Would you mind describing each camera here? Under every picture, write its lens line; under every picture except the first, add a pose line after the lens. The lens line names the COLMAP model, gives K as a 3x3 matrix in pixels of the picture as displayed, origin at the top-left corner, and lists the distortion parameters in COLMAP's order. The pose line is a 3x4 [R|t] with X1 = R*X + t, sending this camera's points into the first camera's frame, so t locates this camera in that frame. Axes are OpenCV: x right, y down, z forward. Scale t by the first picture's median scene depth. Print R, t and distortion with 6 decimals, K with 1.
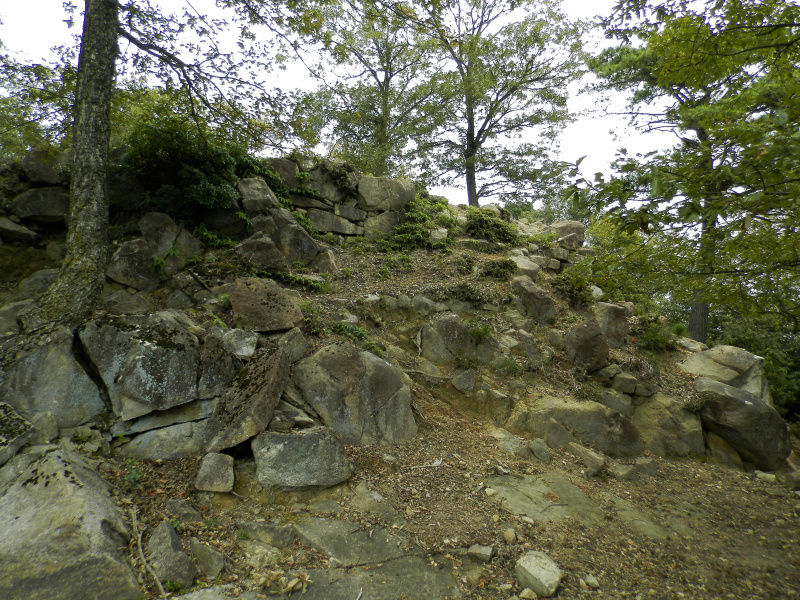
lens RADIAL K [[591.5, 0, 398.3], [0, 591.5, 300.0], [0, 0, 1]] dist [0.009193, 0.001816]
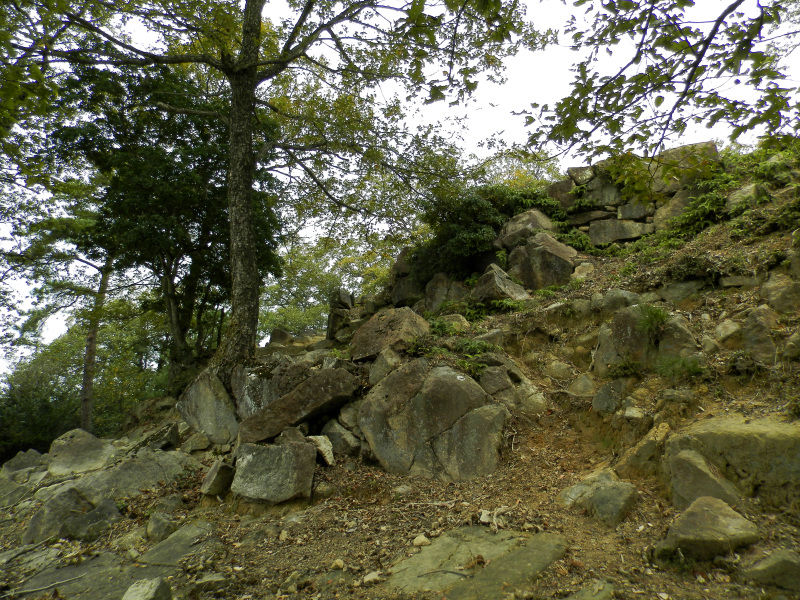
lens RADIAL K [[591.5, 0, 398.8], [0, 591.5, 300.3], [0, 0, 1]] dist [0.009193, 0.001816]
pose [[0.484566, -0.221300, -0.846299, 0.652553], [0.088945, 0.974921, -0.204006, 0.163273], [0.870221, 0.023580, 0.492097, 0.541123]]
